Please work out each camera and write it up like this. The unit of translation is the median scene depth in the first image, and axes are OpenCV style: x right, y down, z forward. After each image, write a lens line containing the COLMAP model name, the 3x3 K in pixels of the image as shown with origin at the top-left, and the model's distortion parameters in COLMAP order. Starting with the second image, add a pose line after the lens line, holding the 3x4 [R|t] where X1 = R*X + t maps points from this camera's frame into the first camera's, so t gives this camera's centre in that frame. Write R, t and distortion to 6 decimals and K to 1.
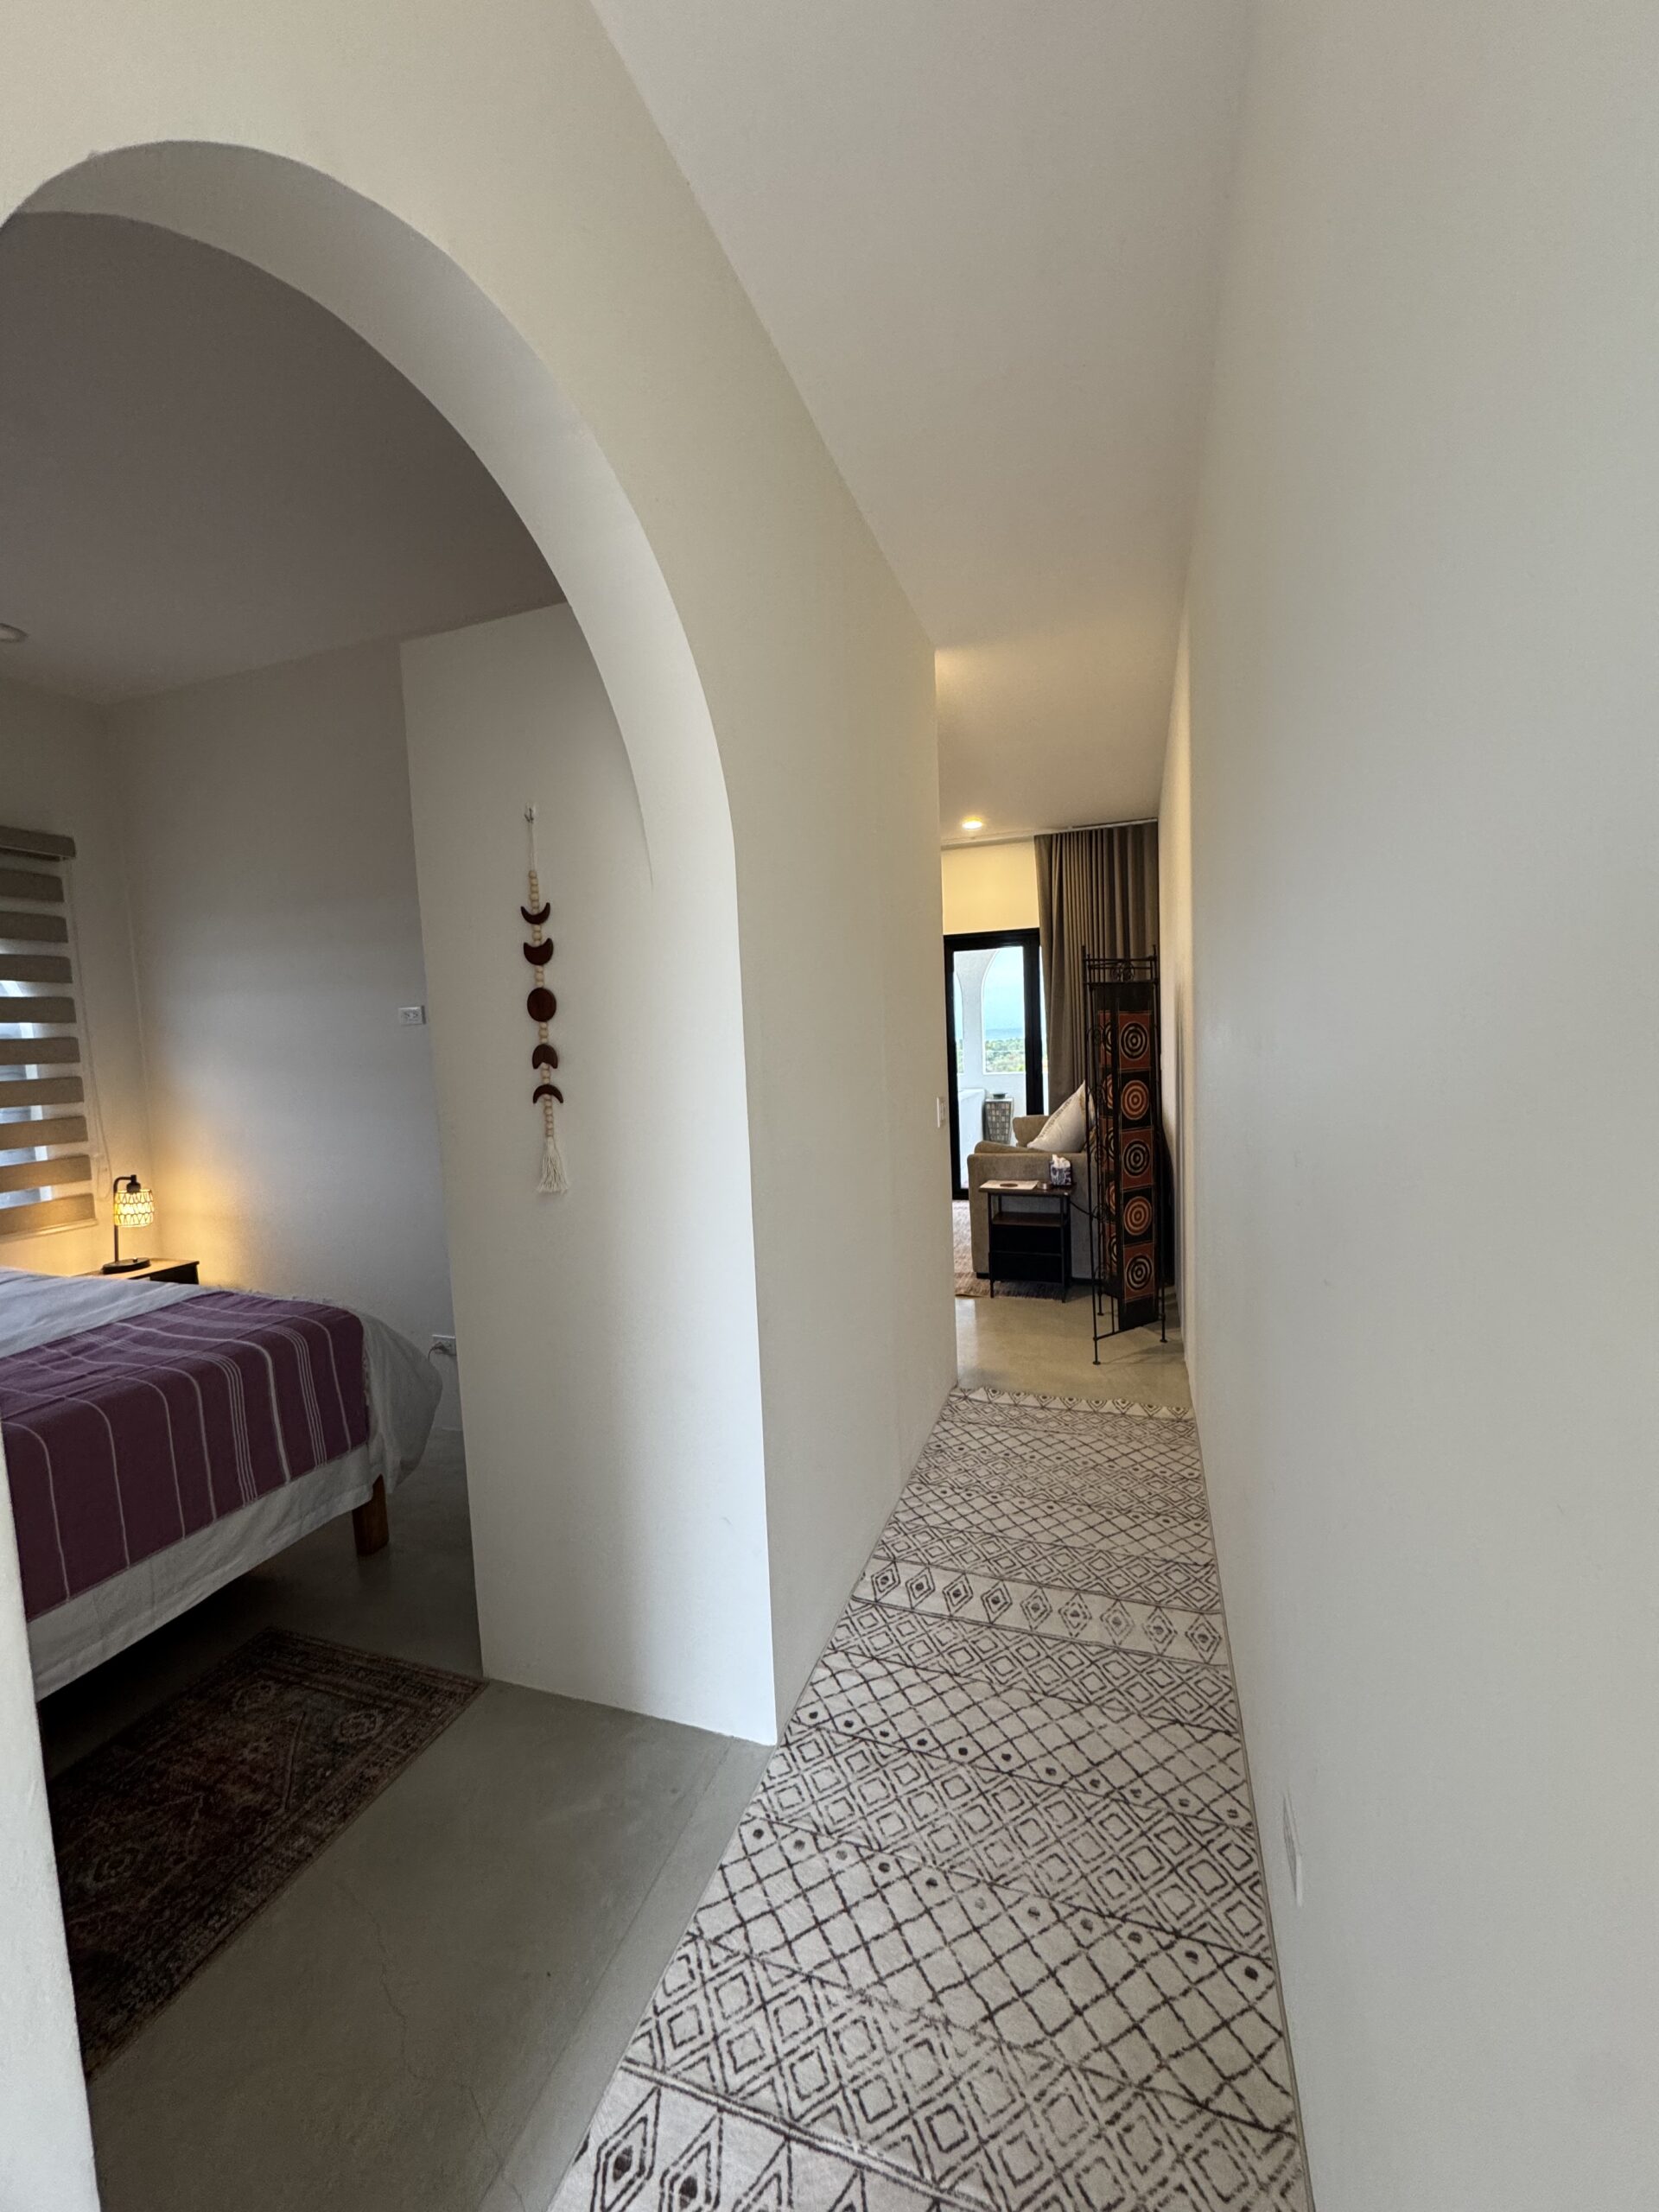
lens RADIAL K [[903.6, 0, 829.5], [0, 903.6, 1106.0], [0, 0, 1]] dist [-0.002415, -0.000561]
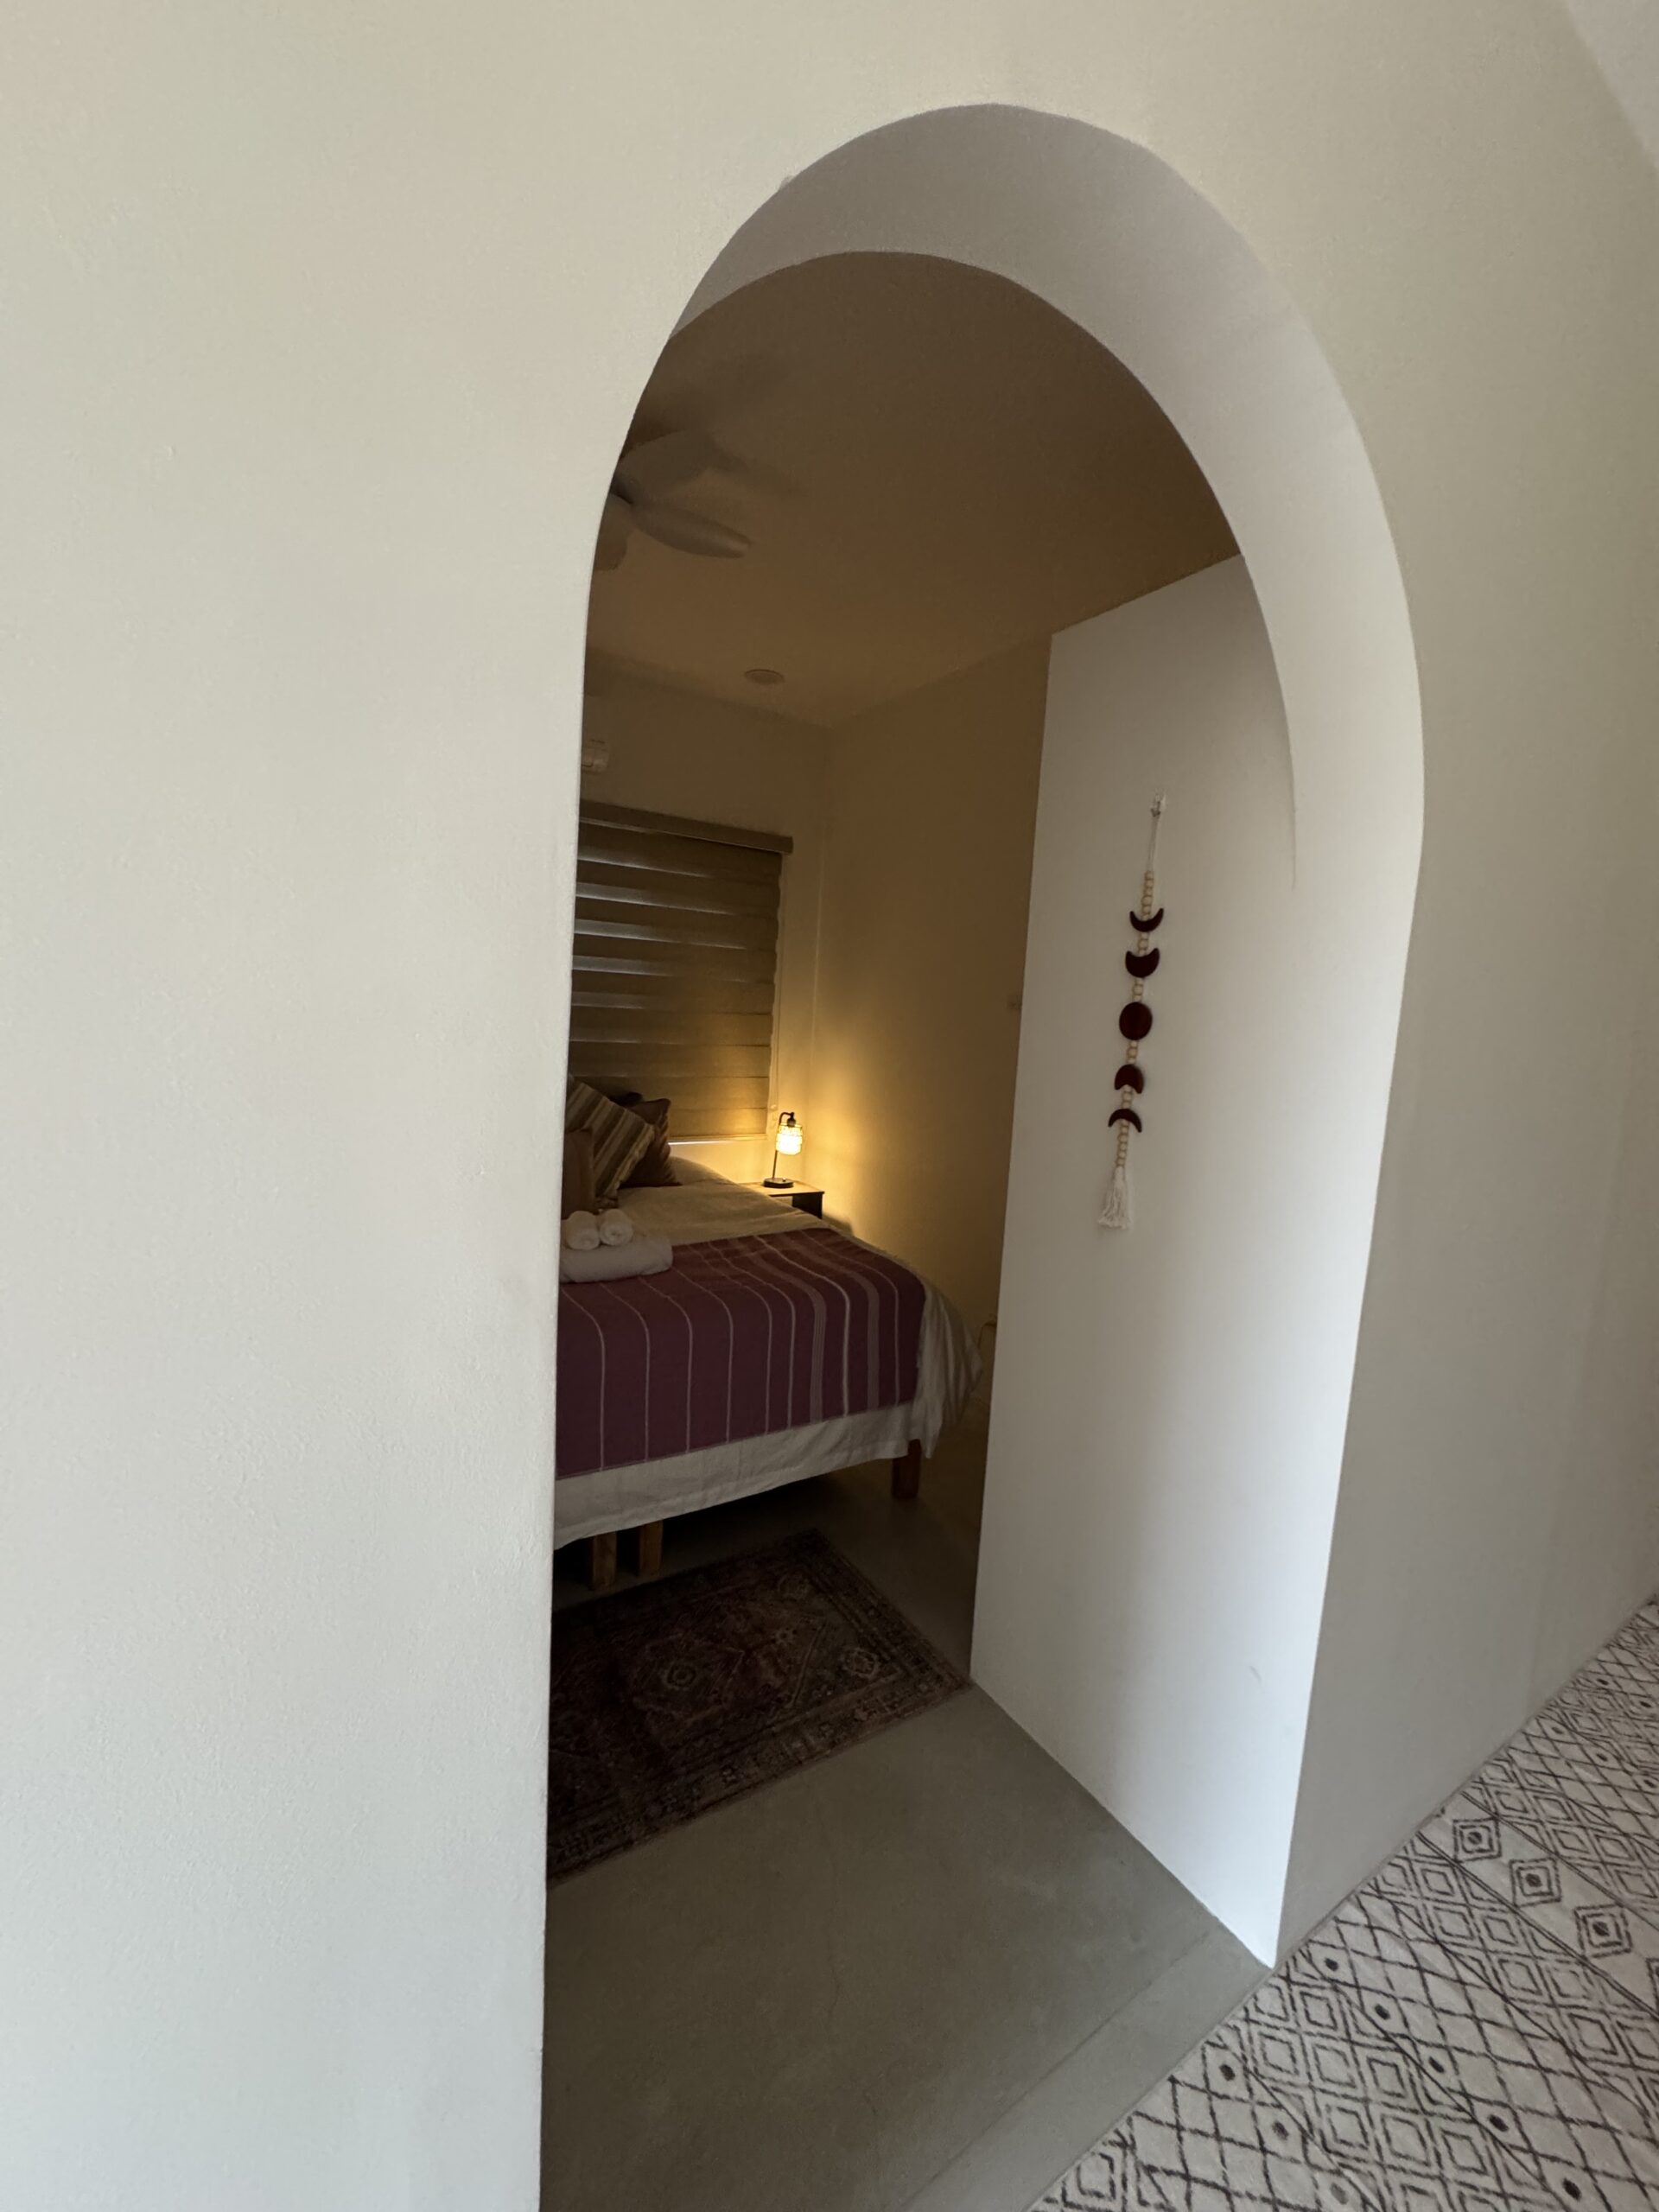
lens RADIAL K [[879.9, 0, 829.5], [0, 879.9, 1106.0], [0, 0, 1]] dist [0.000986, 0.000310]
pose [[0.785719, 0.155844, -0.598630, -0.017248], [-0.135764, 0.987594, 0.078911, -0.055666], [0.603501, 0.019271, 0.797129, 0.110478]]
